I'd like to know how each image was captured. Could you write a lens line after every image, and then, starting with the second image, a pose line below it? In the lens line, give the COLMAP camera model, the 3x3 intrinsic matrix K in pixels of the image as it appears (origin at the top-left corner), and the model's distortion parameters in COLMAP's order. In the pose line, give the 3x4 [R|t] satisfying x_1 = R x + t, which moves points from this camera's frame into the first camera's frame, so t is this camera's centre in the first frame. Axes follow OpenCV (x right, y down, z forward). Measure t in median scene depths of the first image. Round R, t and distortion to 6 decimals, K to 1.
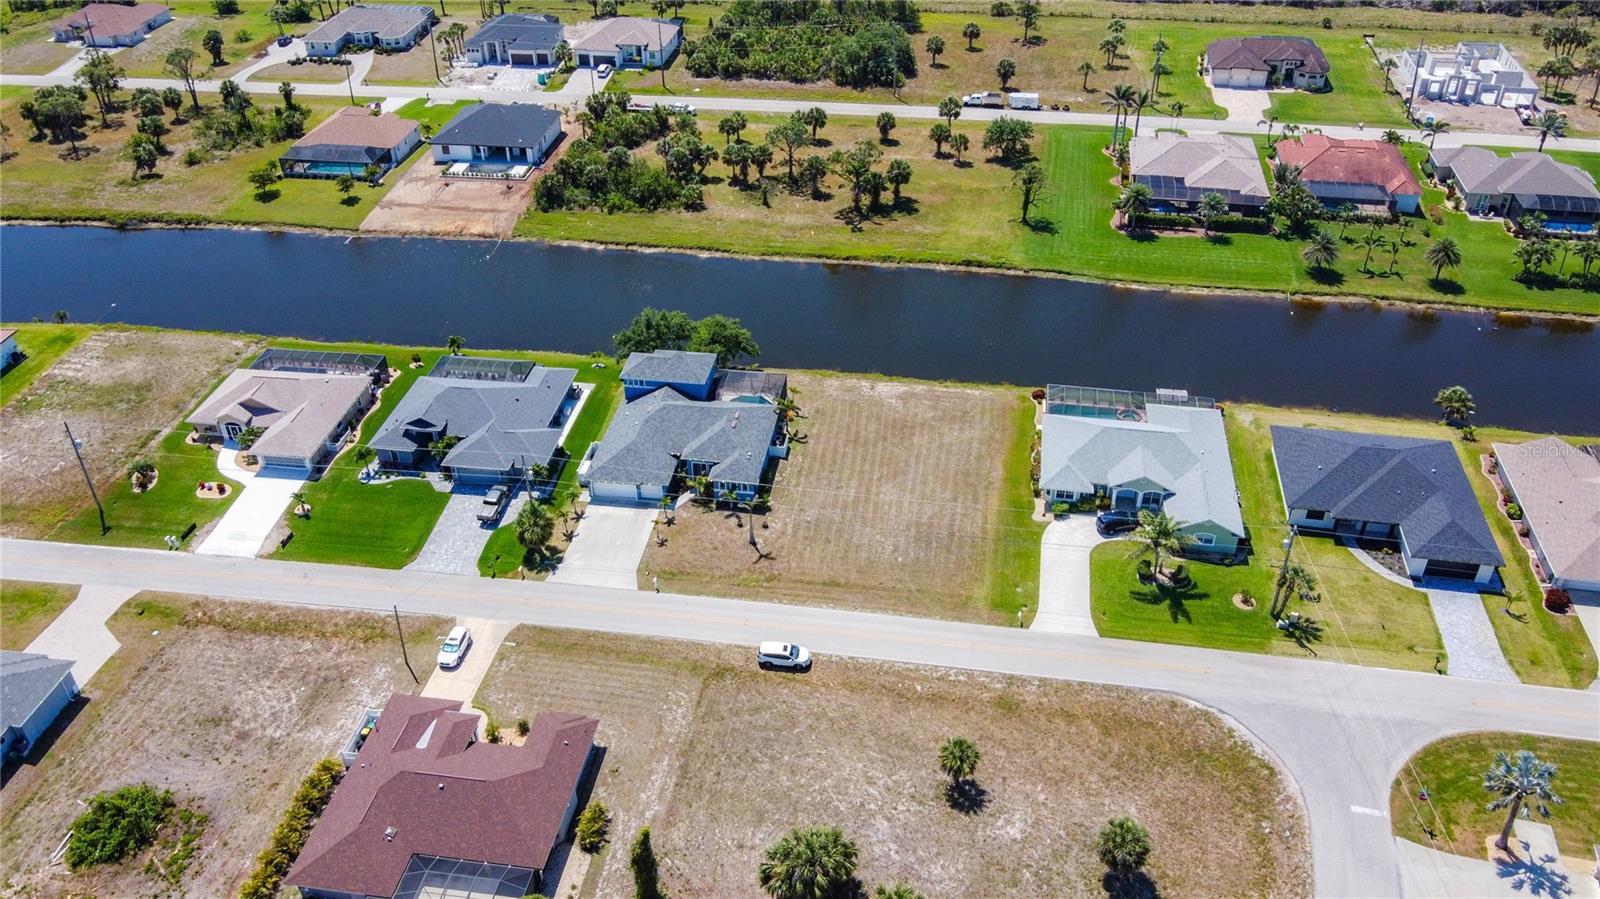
lens RADIAL K [[1208.2, 0, 800.0], [0, 1208.2, 475.6], [0, 0, 1]] dist [-0.000332, 0.030390]
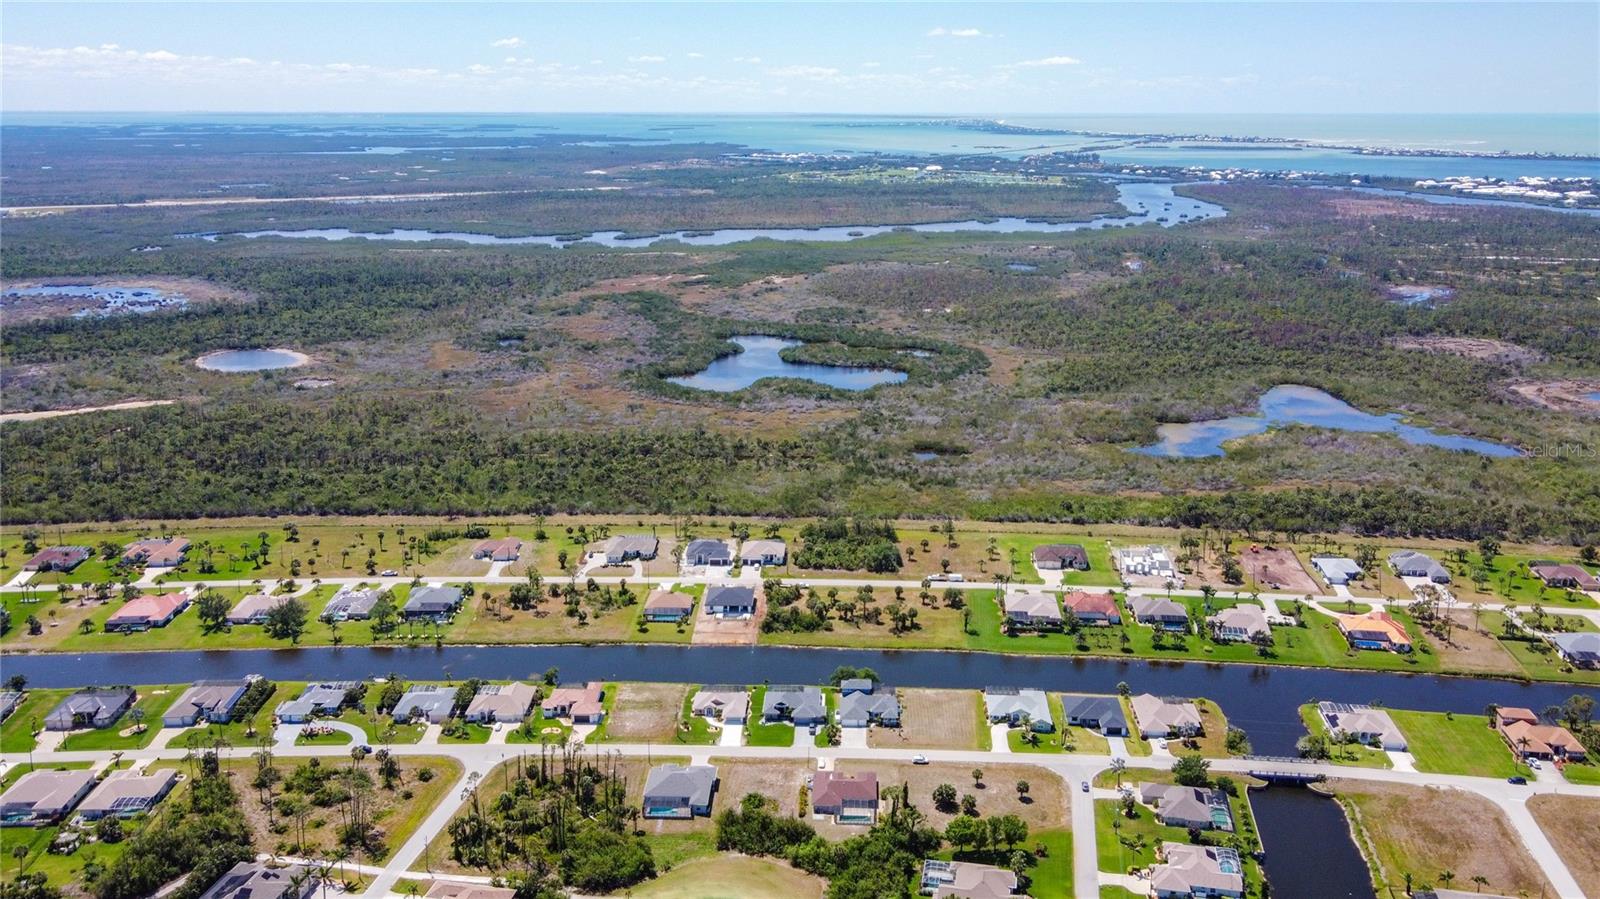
lens RADIAL K [[1251.2, 0, 800.0], [0, 1251.2, 449.5], [0, 0, 1]] dist [-0.011774, 0.056789]
pose [[0.994948, -0.016067, 0.099103, -0.417271], [0.049700, 0.936497, -0.347137, 0.326616], [-0.087232, 0.350309, 0.932563, -1.550725]]
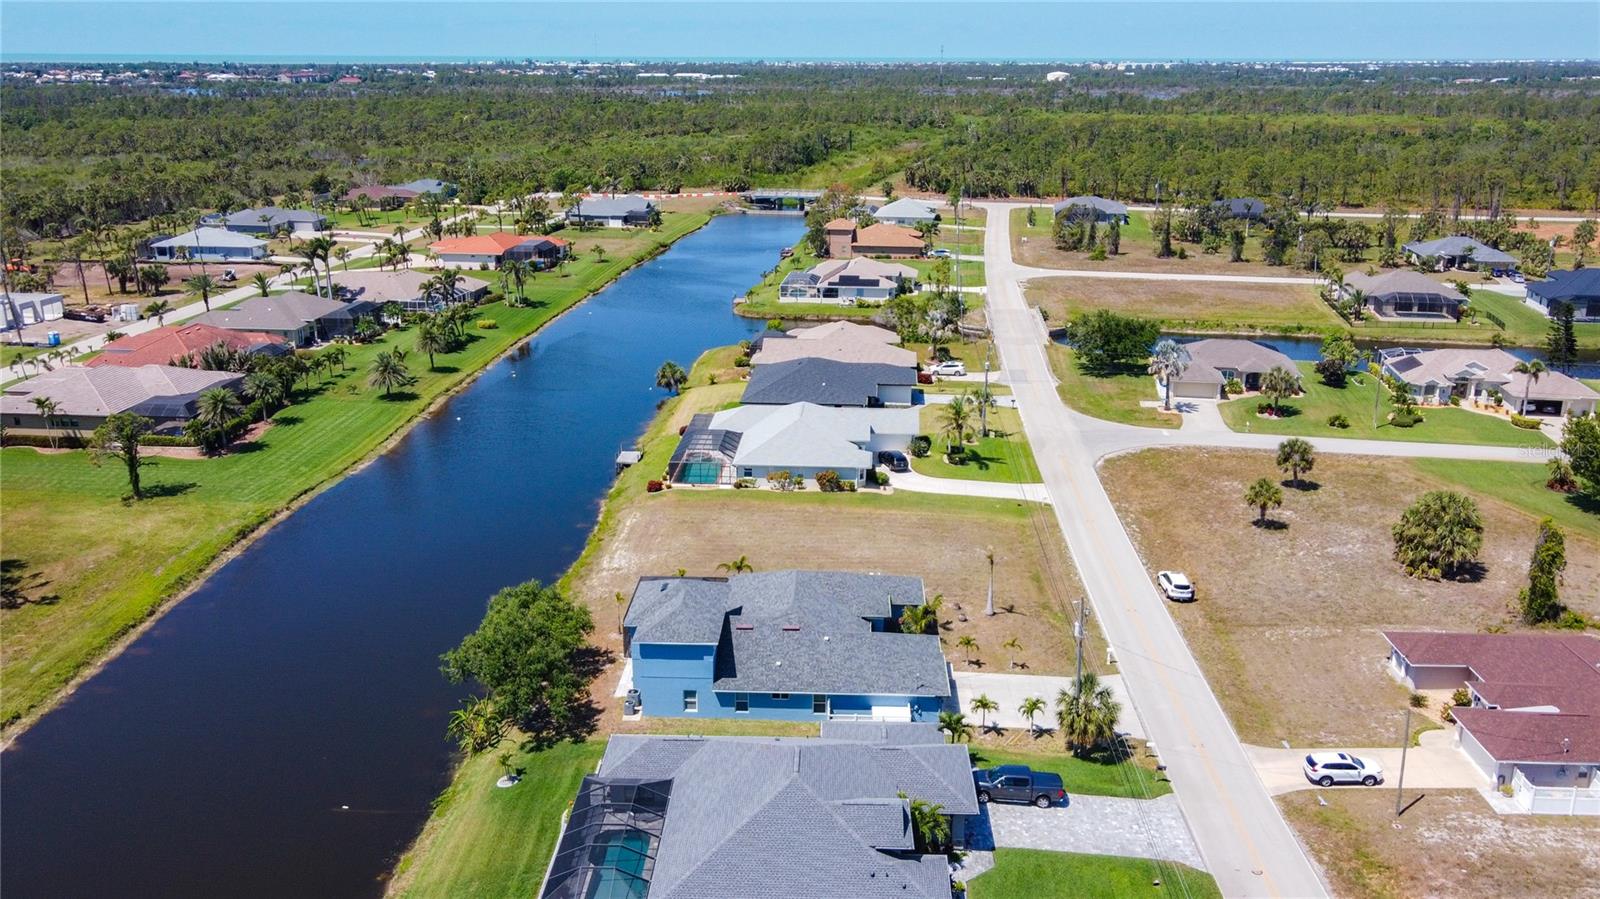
lens RADIAL K [[1319.6, 0, 800.0], [0, 1319.6, 449.5], [0, 0, 1]] dist [-0.008921, 0.051523]
pose [[-0.113734, -0.277873, 0.953861, -0.567092], [0.582150, 0.759367, 0.290627, -0.242375], [-0.805088, 0.588344, 0.075398, 0.674028]]
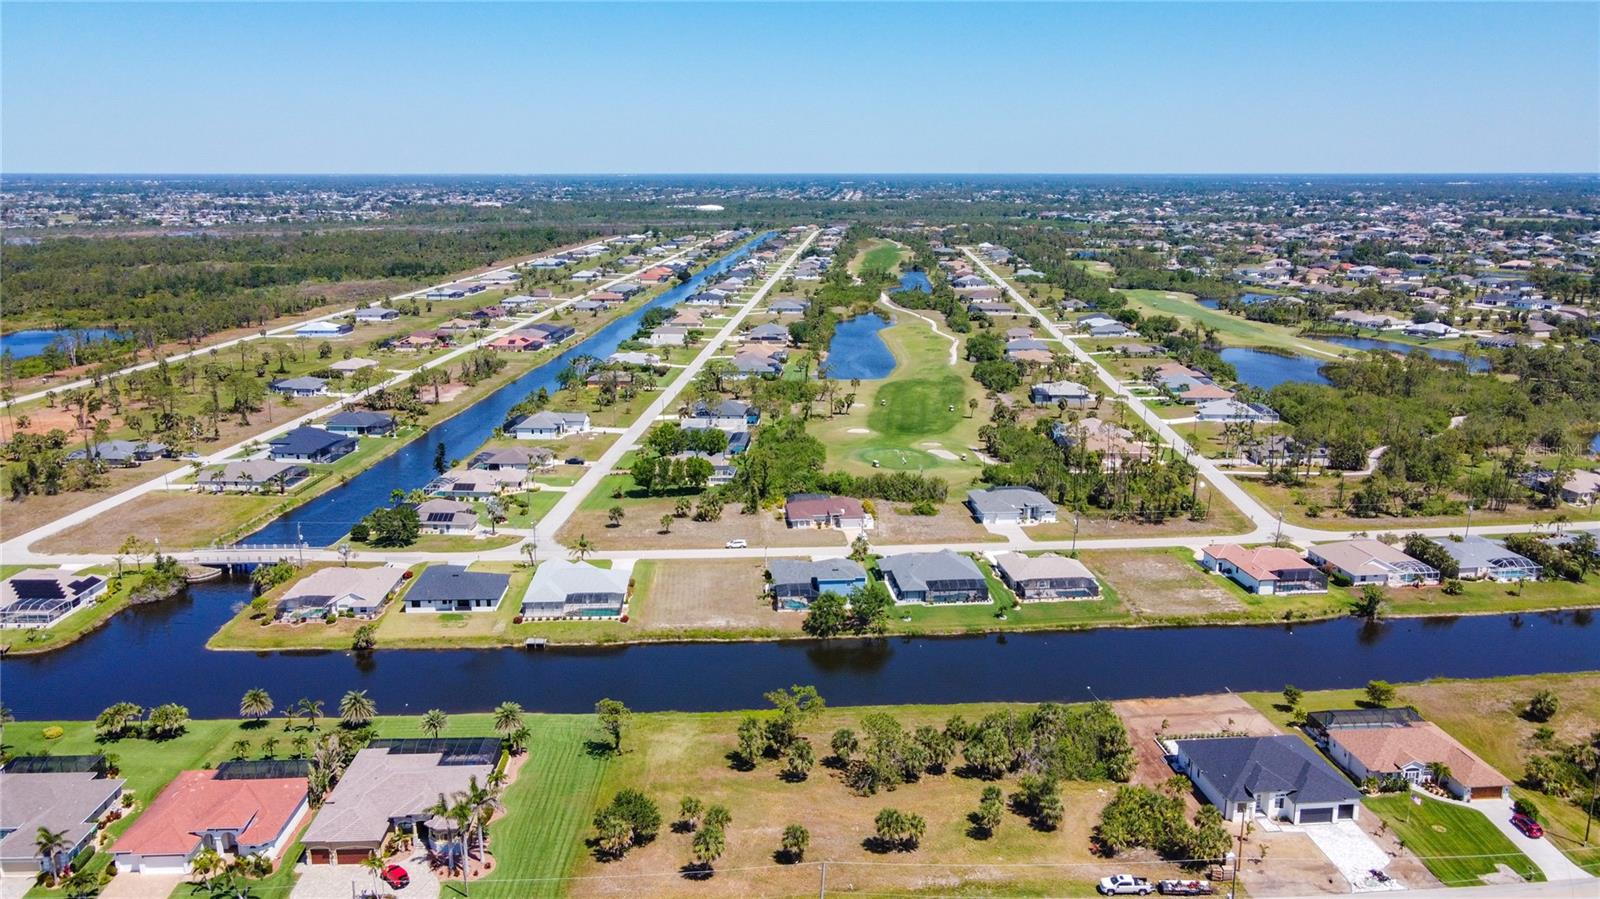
lens RADIAL K [[1237.2, 0, 800.0], [0, 1237.2, 449.5], [0, 0, 1]] dist [-0.001508, 0.036618]
pose [[-0.972627, 0.060814, -0.224273, 0.265636], [-0.128905, 0.661826, 0.738492, -1.194629], [0.193340, 0.747187, -0.635870, 1.566297]]
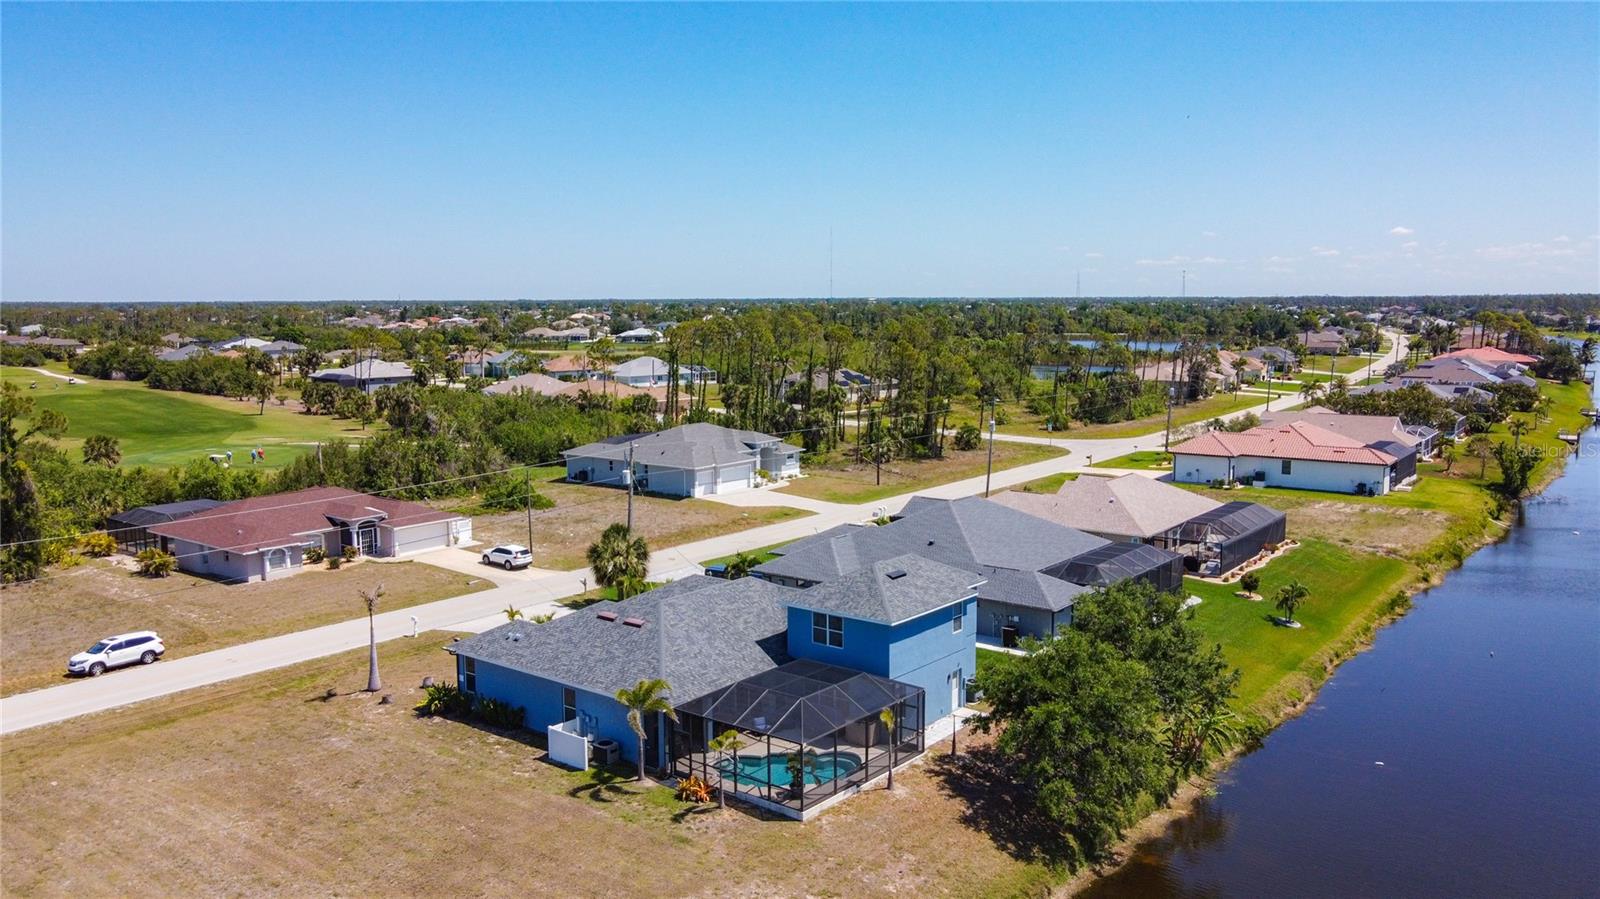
lens RADIAL K [[1237.2, 0, 800.0], [0, 1237.2, 449.5], [0, 0, 1]] dist [-0.001508, 0.036618]
pose [[-0.495572, 0.117495, -0.860583, 0.216773], [-0.501882, 0.769920, 0.394129, -0.224123], [0.708888, 0.627231, -0.322582, 0.856528]]
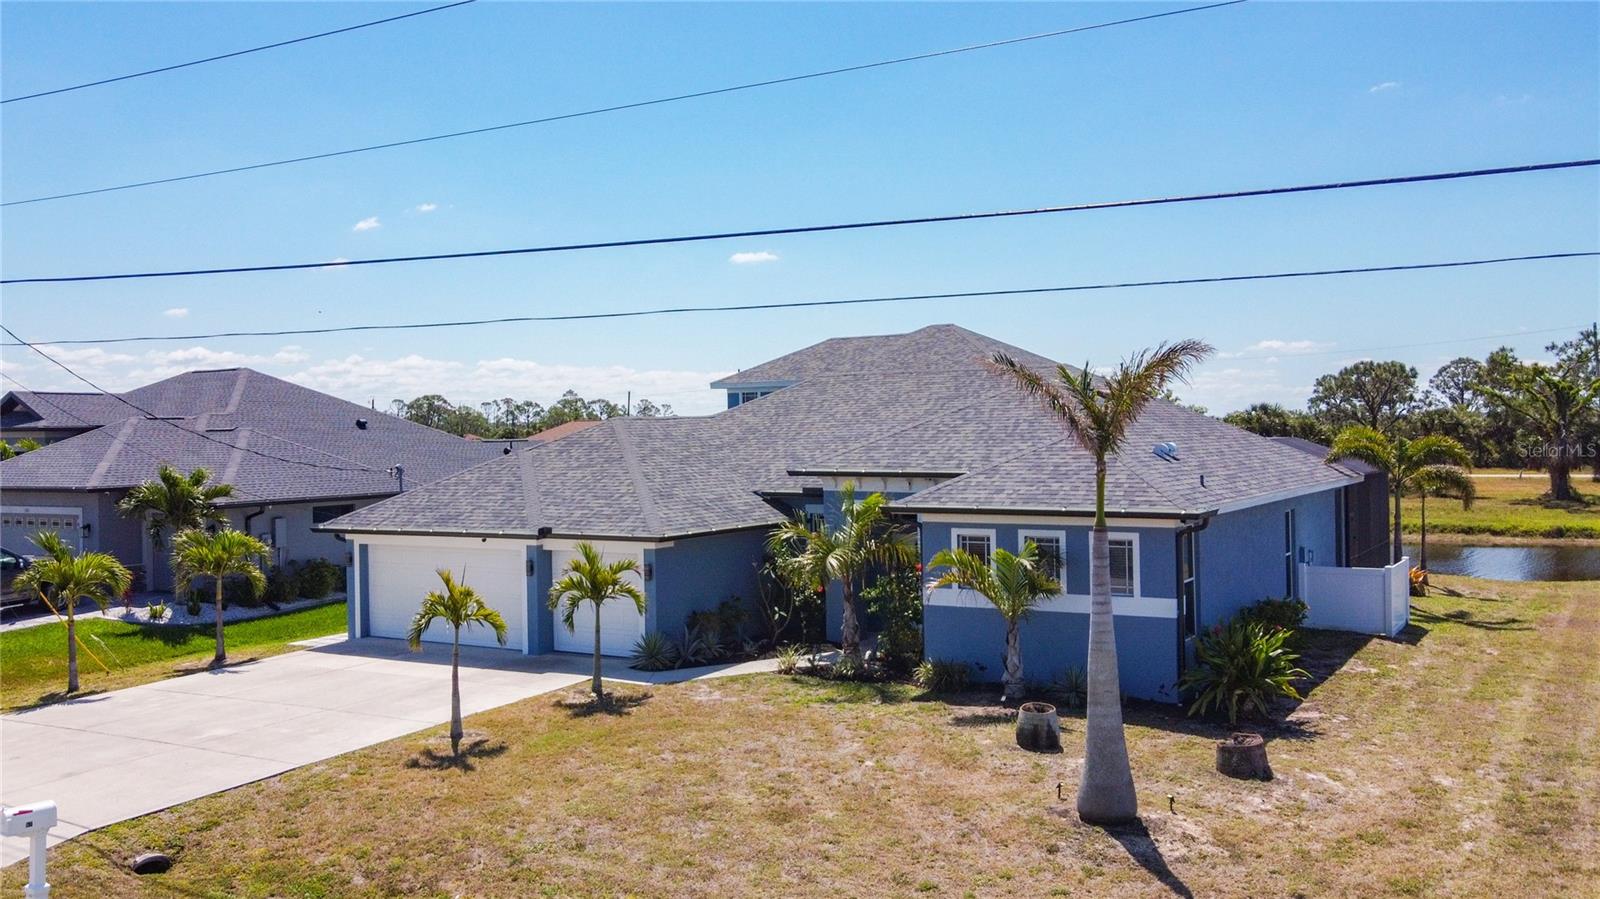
lens RADIAL K [[1379.9, 0, 725.0], [0, 1379.9, 448.7], [0, 0, 1]] dist [0.006286, 0.005774]
pose [[0.907686, -0.000159, -0.419651, -0.012500], [-0.239730, 0.820573, -0.518835, 0.070875], [0.344437, 0.571542, 0.744784, 0.604862]]
